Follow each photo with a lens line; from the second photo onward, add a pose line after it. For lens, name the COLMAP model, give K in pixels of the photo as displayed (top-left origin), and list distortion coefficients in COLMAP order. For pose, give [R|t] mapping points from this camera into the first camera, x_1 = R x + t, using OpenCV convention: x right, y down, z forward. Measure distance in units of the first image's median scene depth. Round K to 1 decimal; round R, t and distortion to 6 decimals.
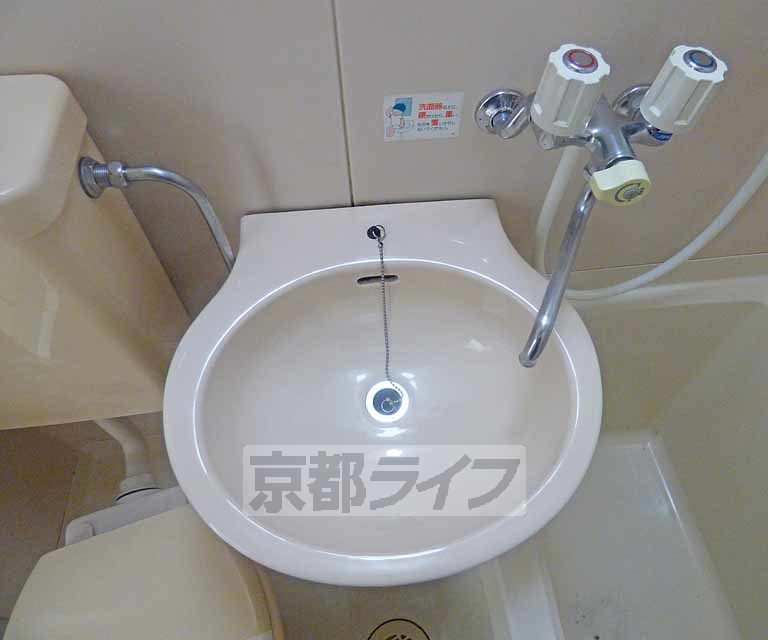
lens RADIAL K [[499.0, 0, 383.6], [0, 499.0, 319.0], [0, 0, 1]] dist [-0.002124, -0.000714]
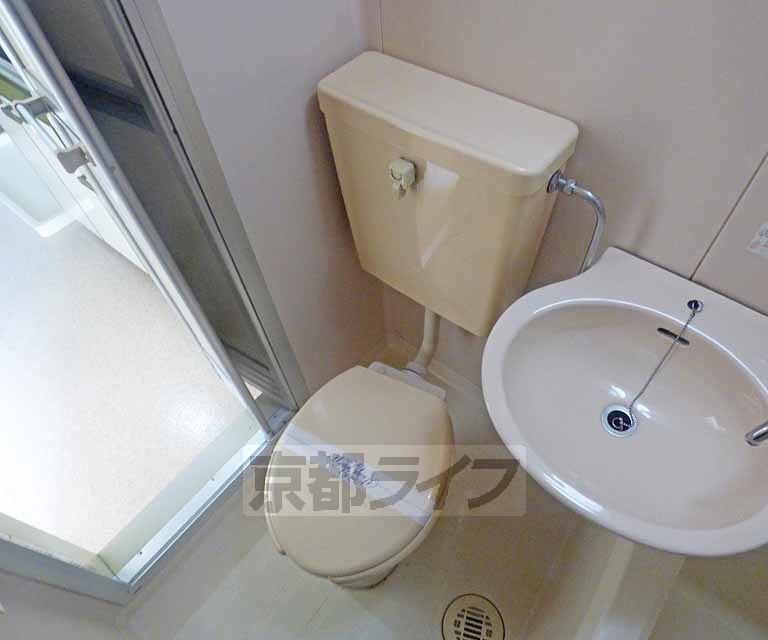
lens RADIAL K [[499.0, 0, 387.2], [0, 499.0, 320.9], [0, 0, 1]] dist [-0.002124, -0.000714]
pose [[0.708877, 0.543915, -0.449055, 0.021618], [-0.577626, 0.813036, 0.072947, 0.231162], [0.404775, 0.207675, 0.890522, -0.483680]]
